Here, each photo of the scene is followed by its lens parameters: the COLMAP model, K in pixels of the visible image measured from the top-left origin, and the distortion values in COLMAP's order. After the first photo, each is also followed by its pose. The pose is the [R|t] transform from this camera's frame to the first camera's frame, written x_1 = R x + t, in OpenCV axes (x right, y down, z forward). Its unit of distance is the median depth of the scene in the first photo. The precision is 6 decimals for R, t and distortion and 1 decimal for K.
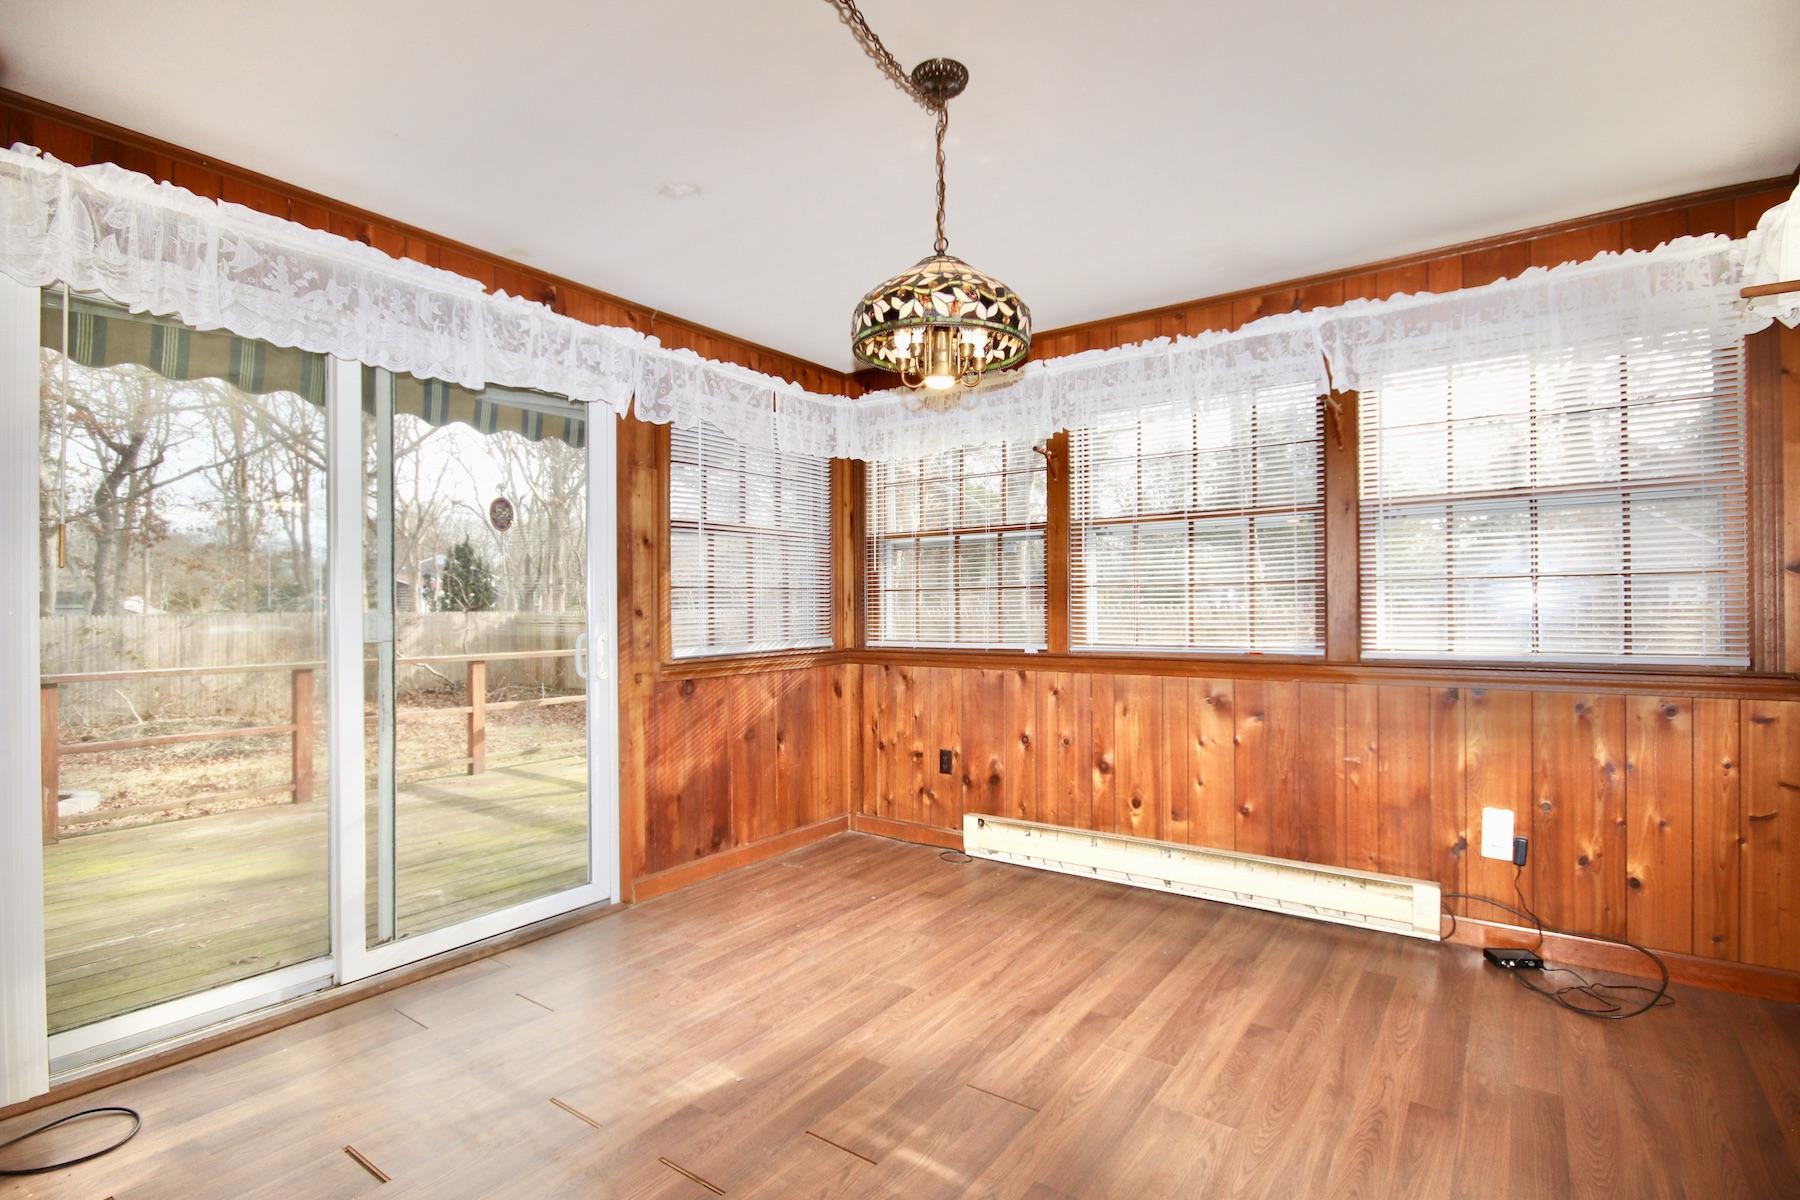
lens RADIAL K [[845.3, 0, 914.7], [0, 845.3, 607.2], [0, 0, 1]] dist [0.000559, 0.000417]
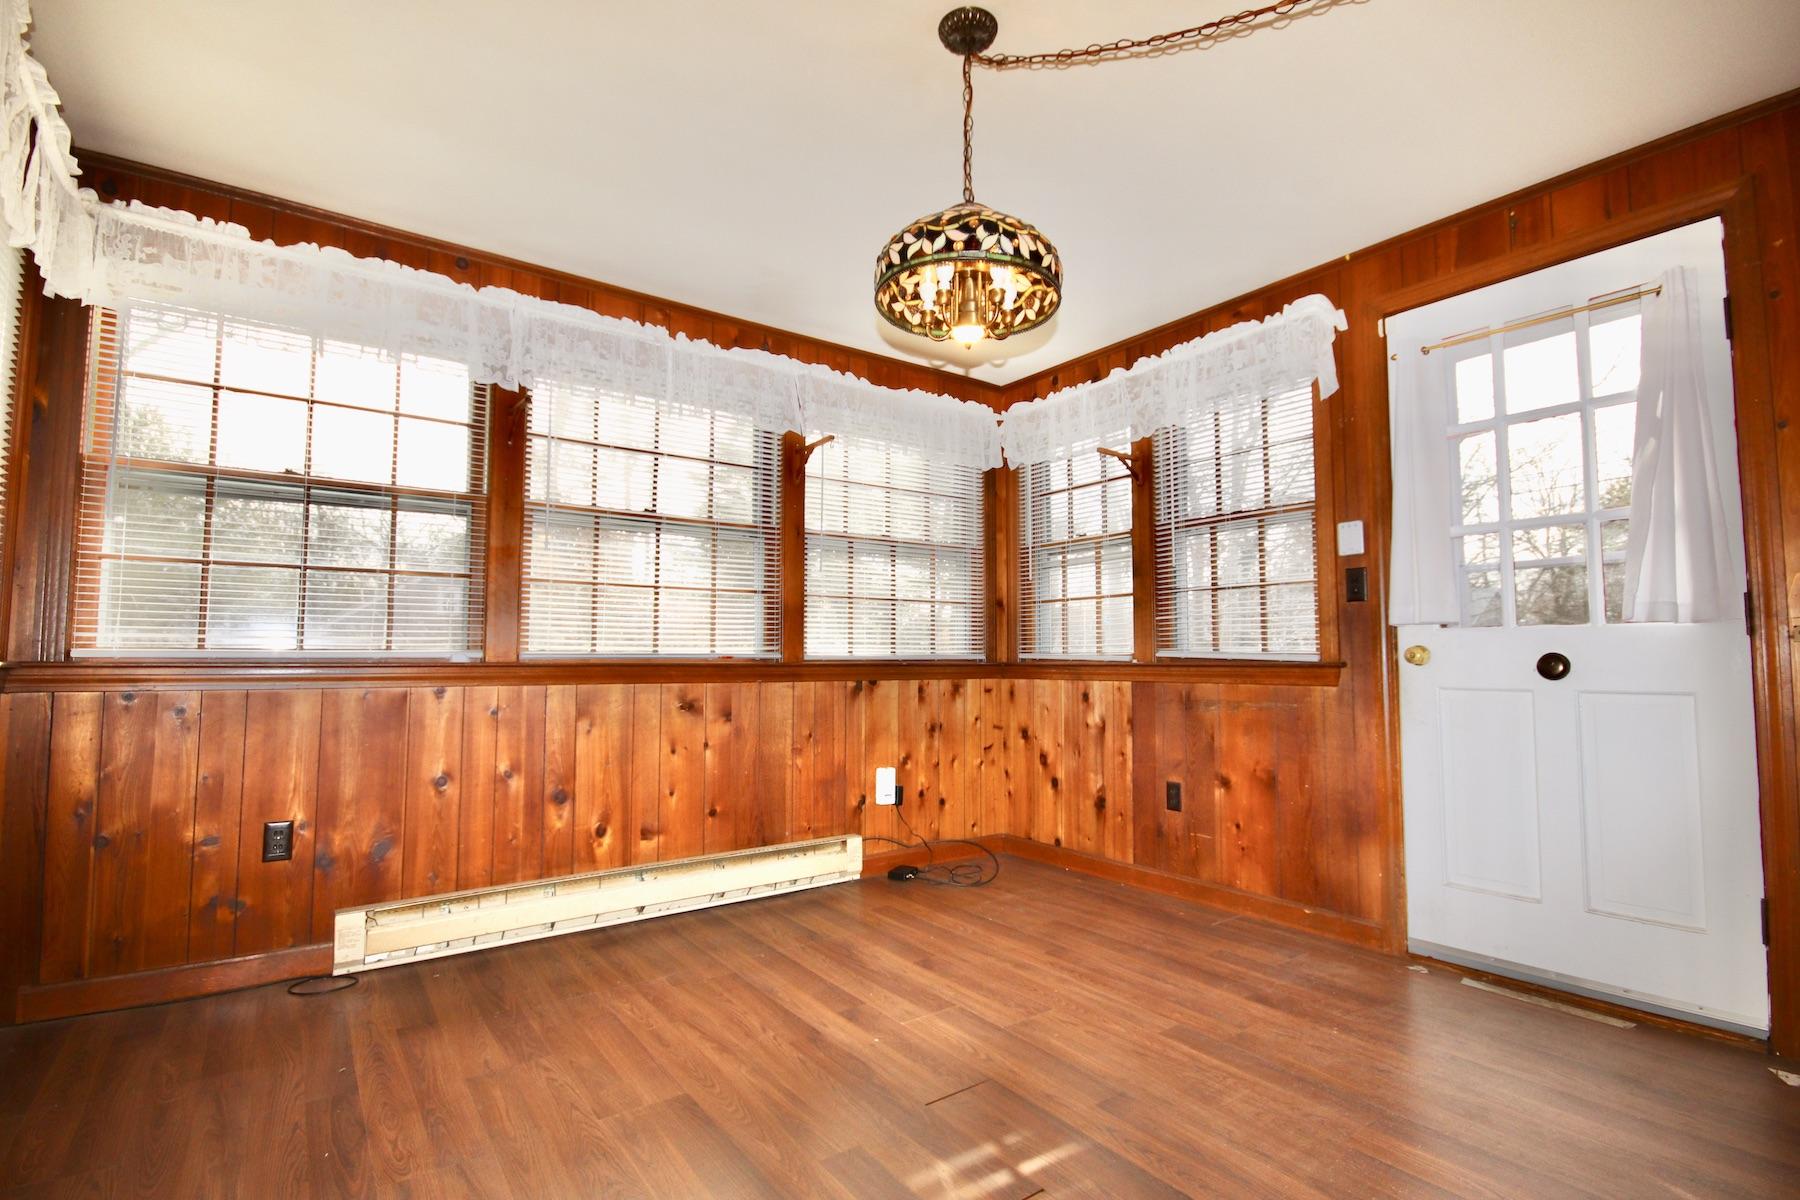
lens RADIAL K [[845.3, 0, 914.7], [0, 845.3, 607.2], [0, 0, 1]] dist [0.000559, 0.000417]
pose [[0.313361, 0.066211, 0.947323, -0.548513], [-0.011002, 0.997753, -0.066096, 0.062179], [-0.949570, 0.010289, 0.313385, 0.473877]]
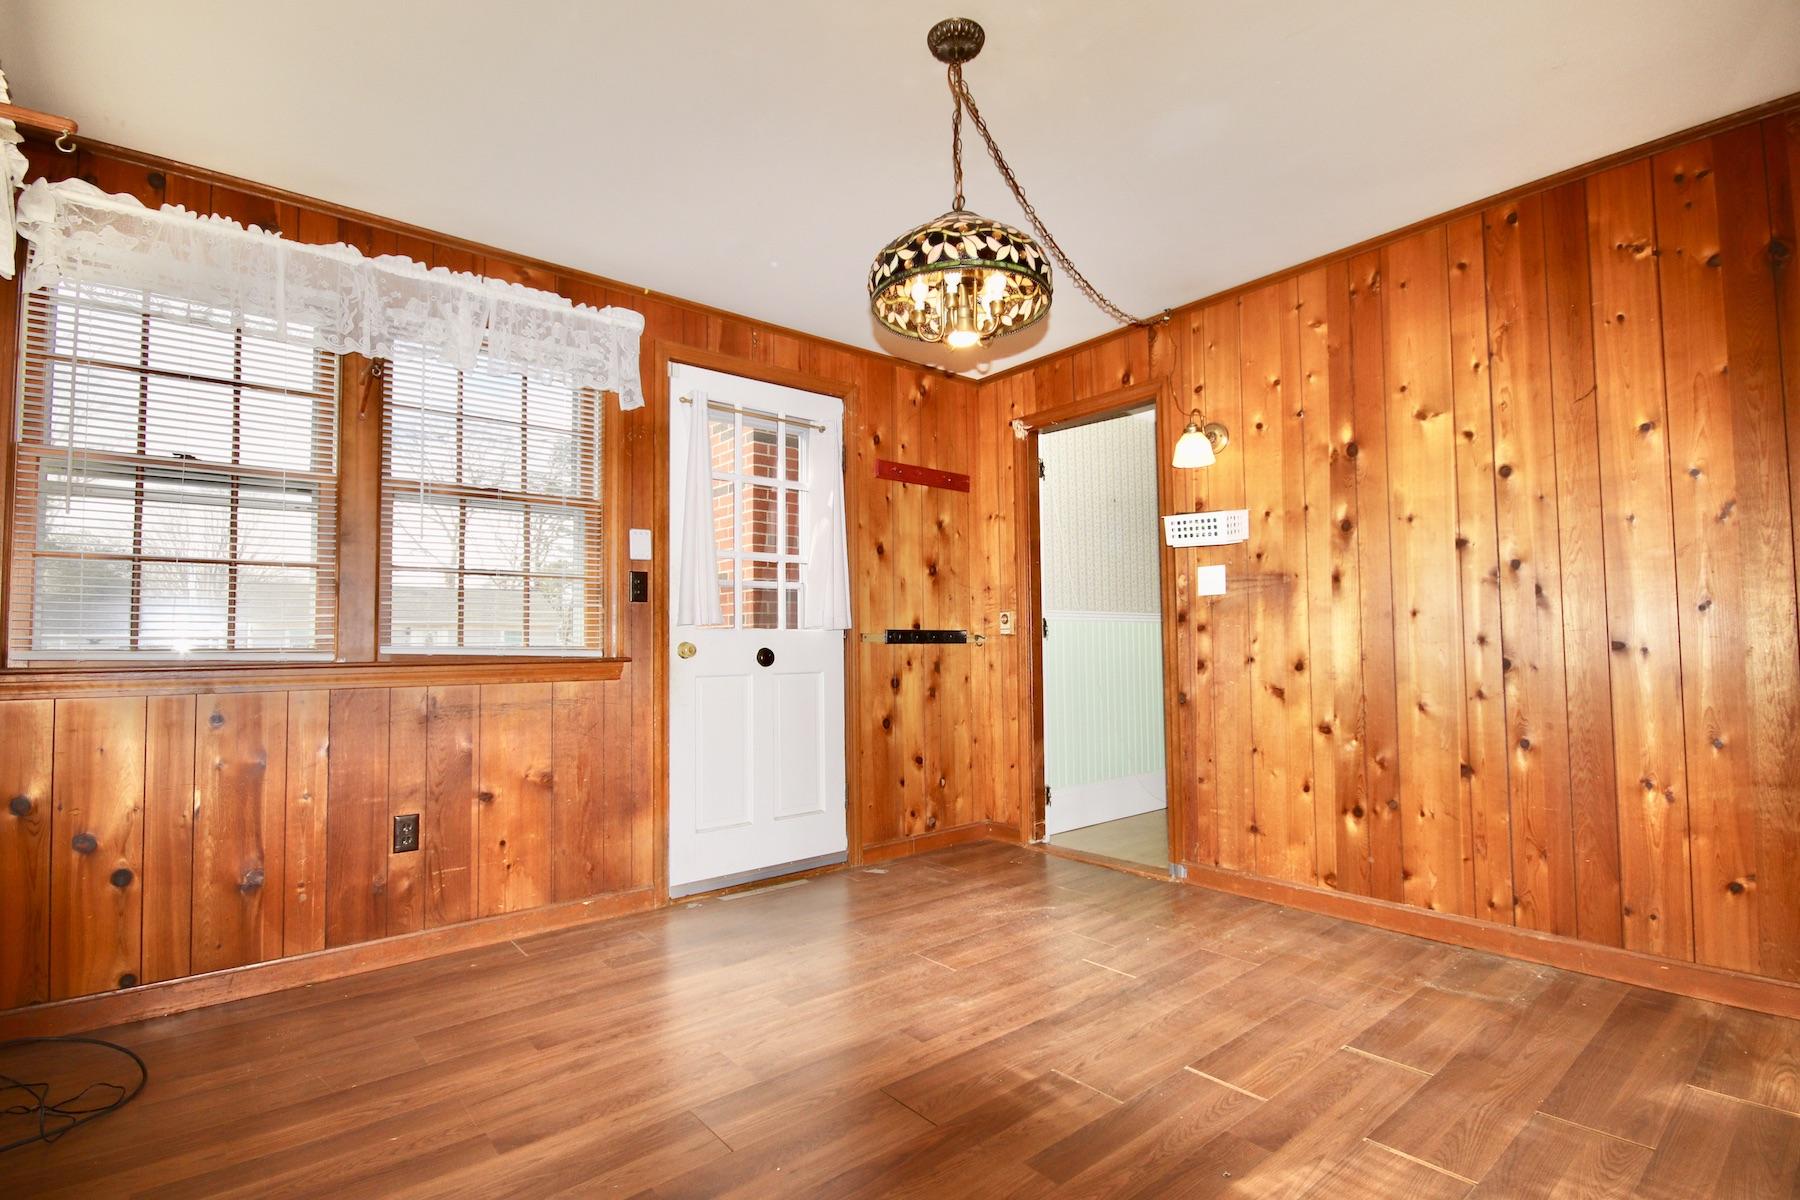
lens RADIAL K [[845.3, 0, 914.7], [0, 845.3, 607.2], [0, 0, 1]] dist [0.000559, 0.000417]
pose [[-0.967287, 0.029915, 0.251916, -0.098417], [0.015929, 0.998226, -0.057375, 0.060033], [-0.253185, -0.051485, -0.966047, 1.219266]]
